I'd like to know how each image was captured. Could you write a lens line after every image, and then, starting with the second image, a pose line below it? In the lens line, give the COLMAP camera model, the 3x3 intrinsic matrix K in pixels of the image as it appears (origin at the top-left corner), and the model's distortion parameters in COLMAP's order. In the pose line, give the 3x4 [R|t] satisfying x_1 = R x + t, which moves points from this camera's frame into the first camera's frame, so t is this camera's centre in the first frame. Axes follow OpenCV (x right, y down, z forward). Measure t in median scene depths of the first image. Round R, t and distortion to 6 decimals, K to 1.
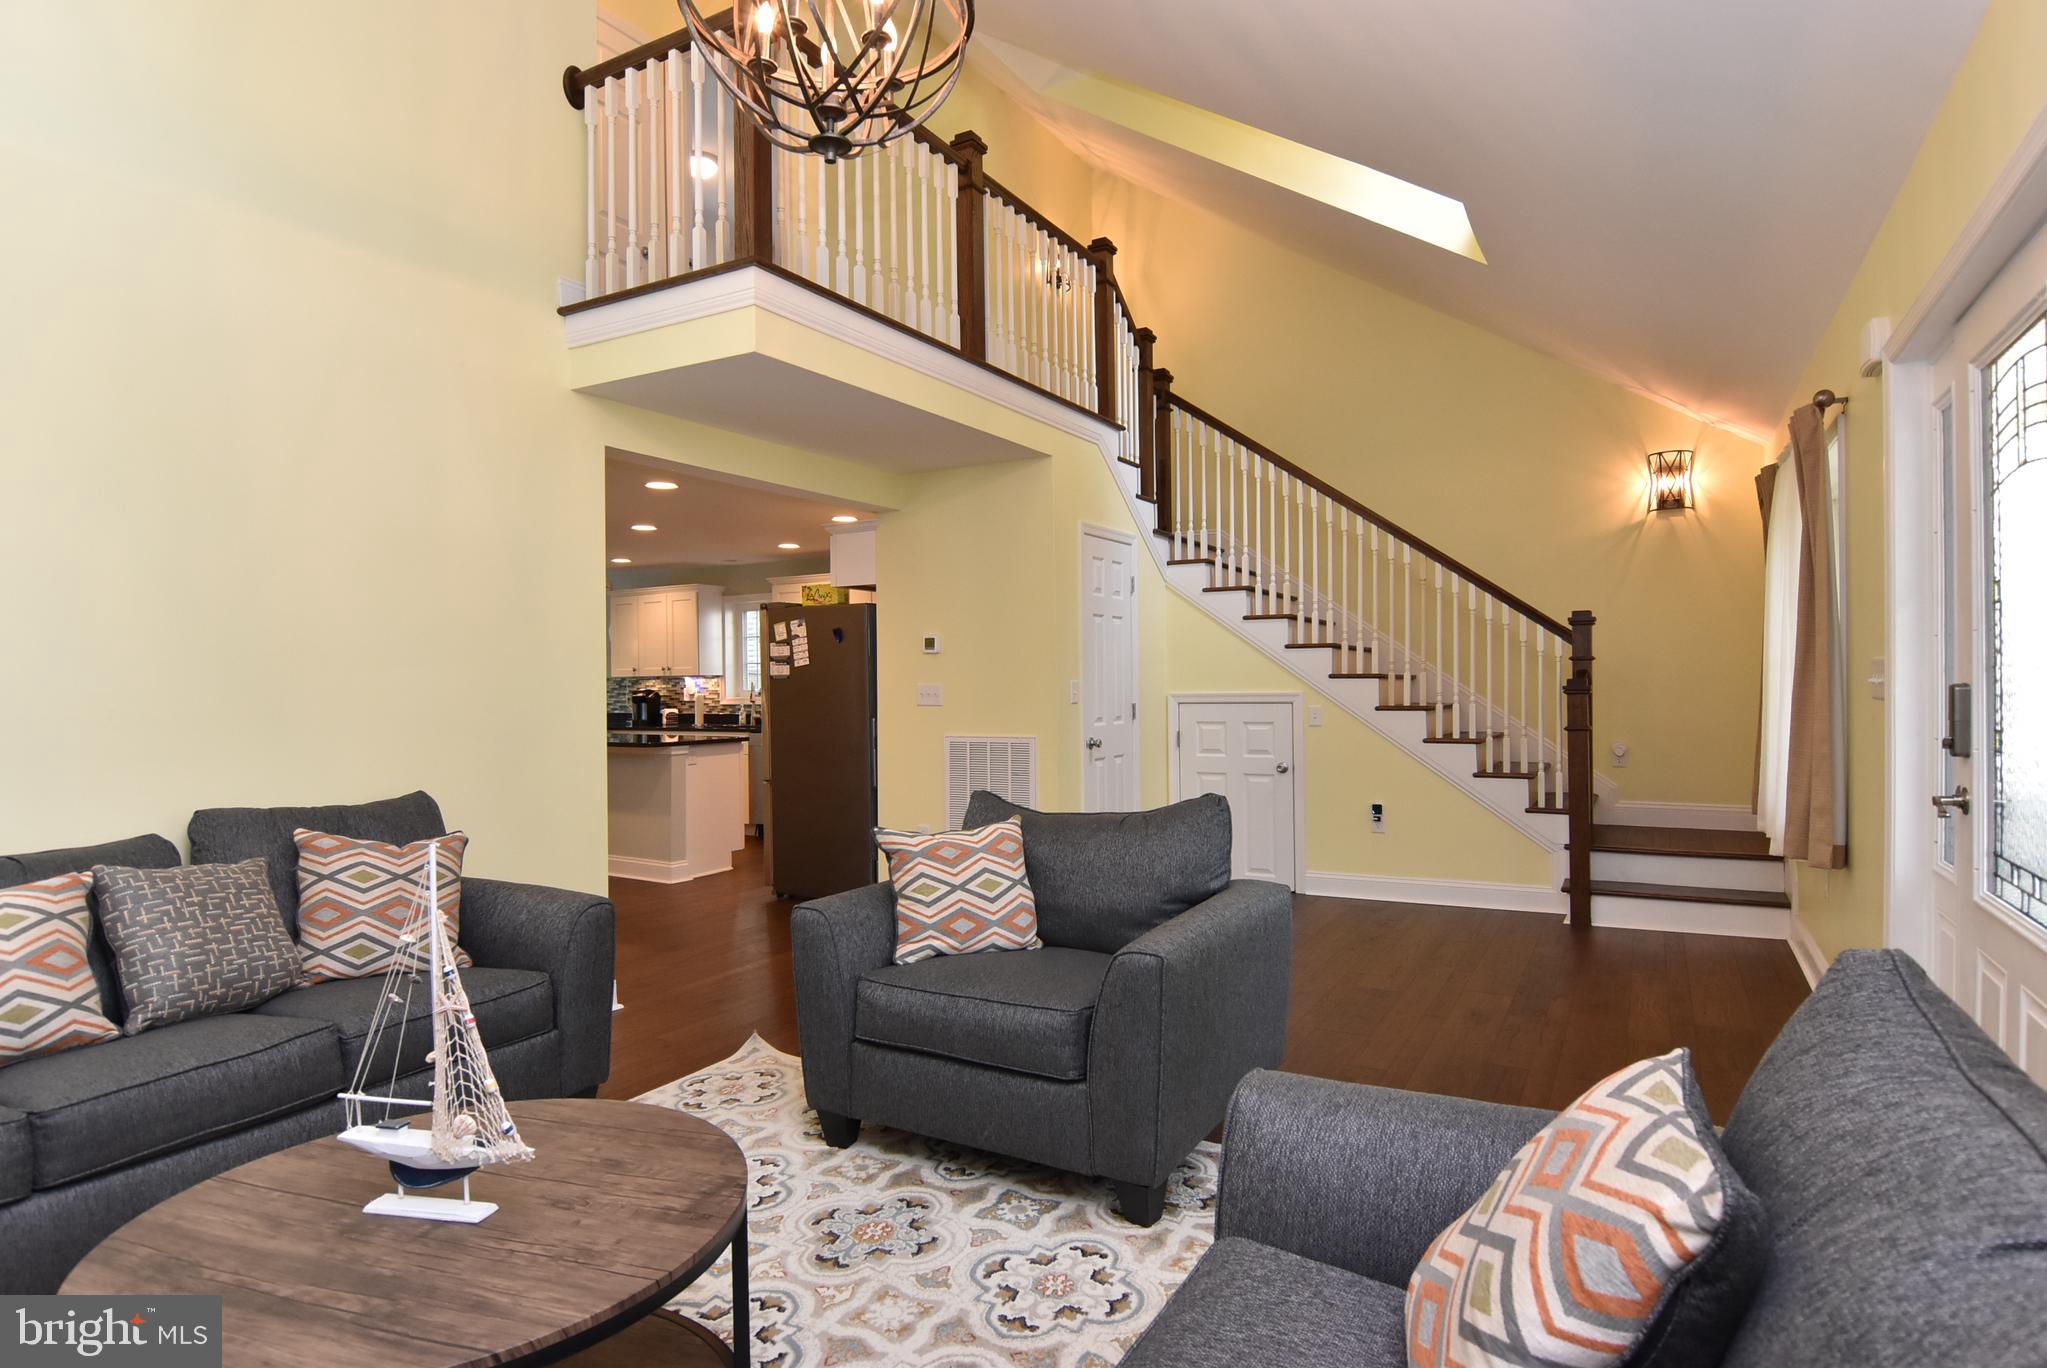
lens RADIAL K [[1088.1, 0, 1015.4], [0, 1088.1, 679.9], [0, 0, 1]] dist [0.003990, -0.018554]
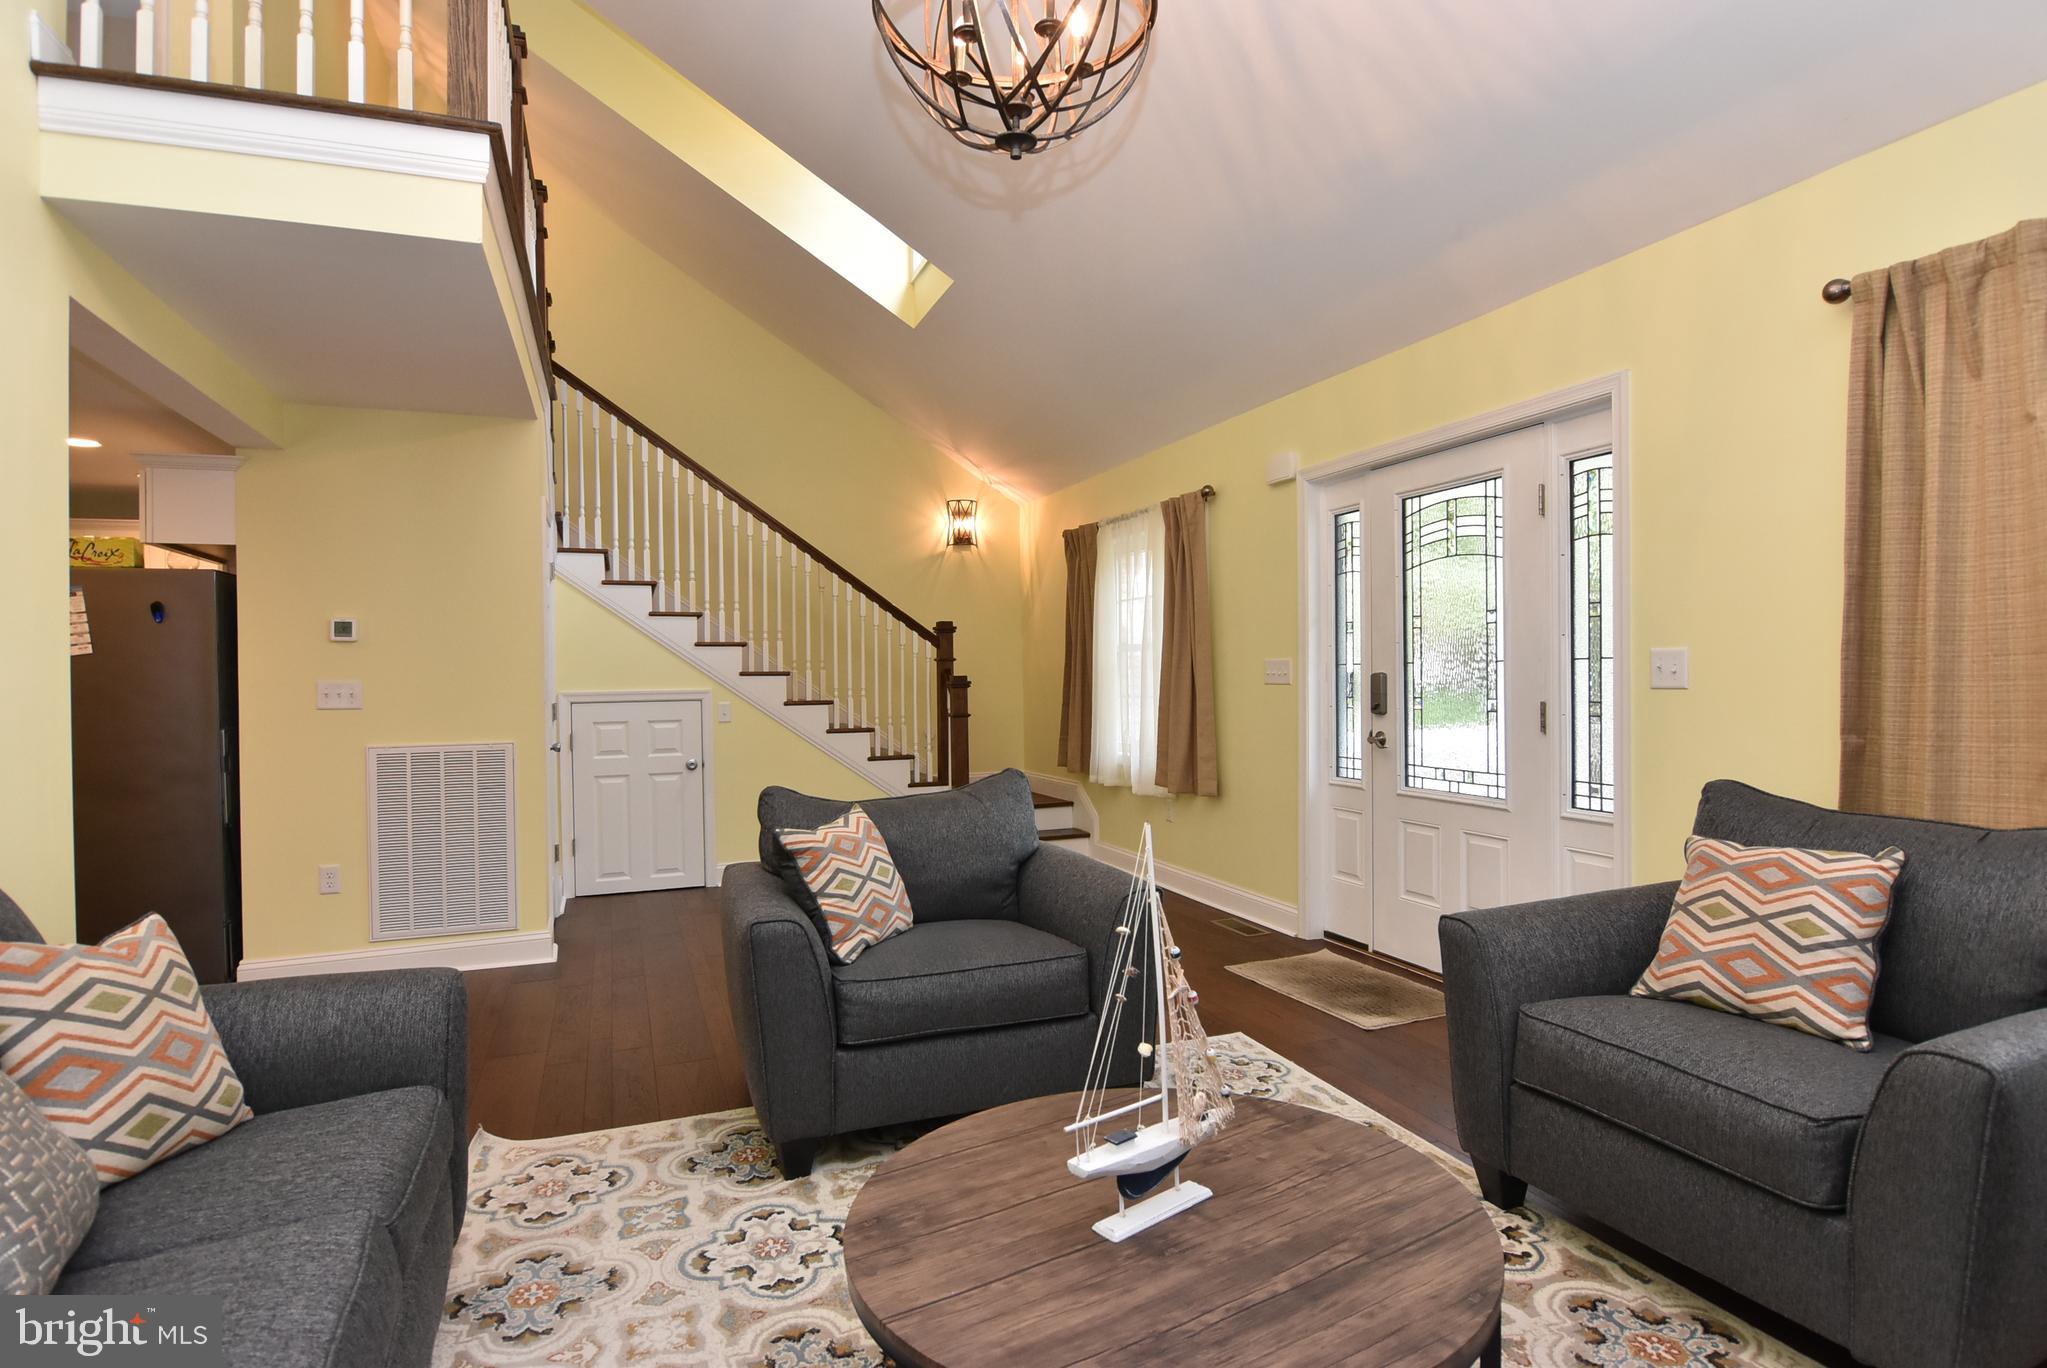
lens RADIAL K [[1088.1, 0, 1033.9], [0, 1088.1, 678.2], [0, 0, 1]] dist [0.003990, -0.018554]
pose [[0.631416, 0.000638, 0.775444, -0.572705], [0.005055, 0.999975, -0.004938, 0.012129], [-0.775428, 0.007037, 0.631397, 0.205119]]
